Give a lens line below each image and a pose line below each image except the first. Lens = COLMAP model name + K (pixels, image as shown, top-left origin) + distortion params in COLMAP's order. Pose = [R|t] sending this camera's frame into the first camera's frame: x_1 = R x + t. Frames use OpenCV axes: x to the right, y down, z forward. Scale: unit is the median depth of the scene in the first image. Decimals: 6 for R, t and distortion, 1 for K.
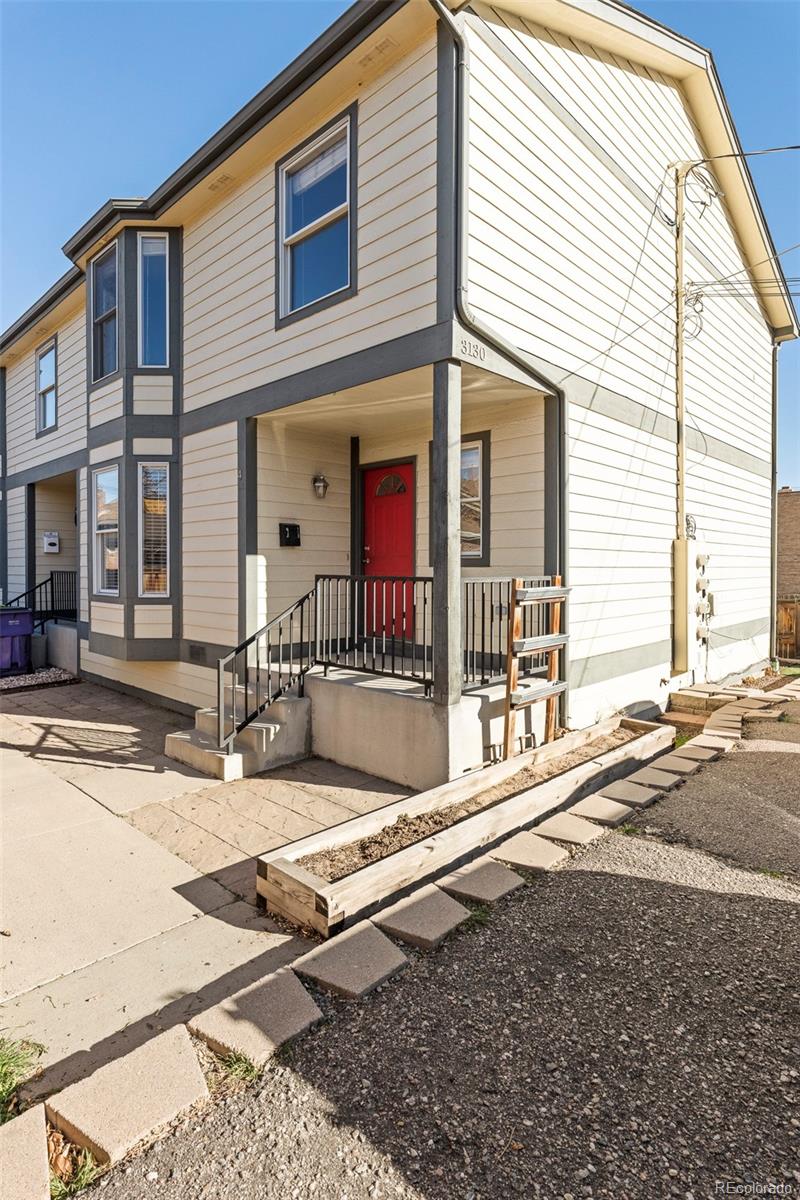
lens RADIAL K [[619.9, 0, 400.4], [0, 619.9, 593.2], [0, 0, 1]] dist [-0.005096, -0.000350]
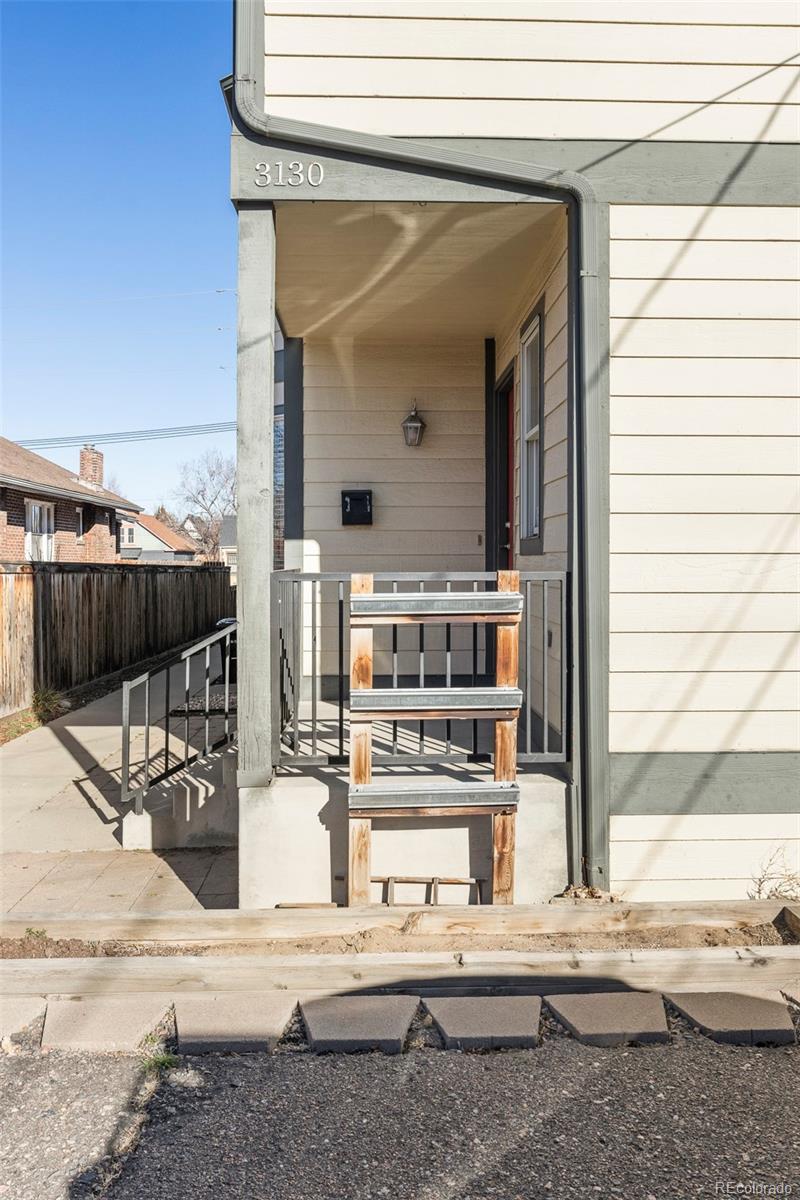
lens RADIAL K [[982.7, 0, 400.2], [0, 982.7, 595.1], [0, 0, 1]] dist [0.016248, -0.000013]
pose [[0.720498, 0.022013, -0.693108, 0.695469], [-0.026562, 0.999639, 0.004136, -0.009418], [0.692948, 0.015431, 0.720822, 0.350211]]
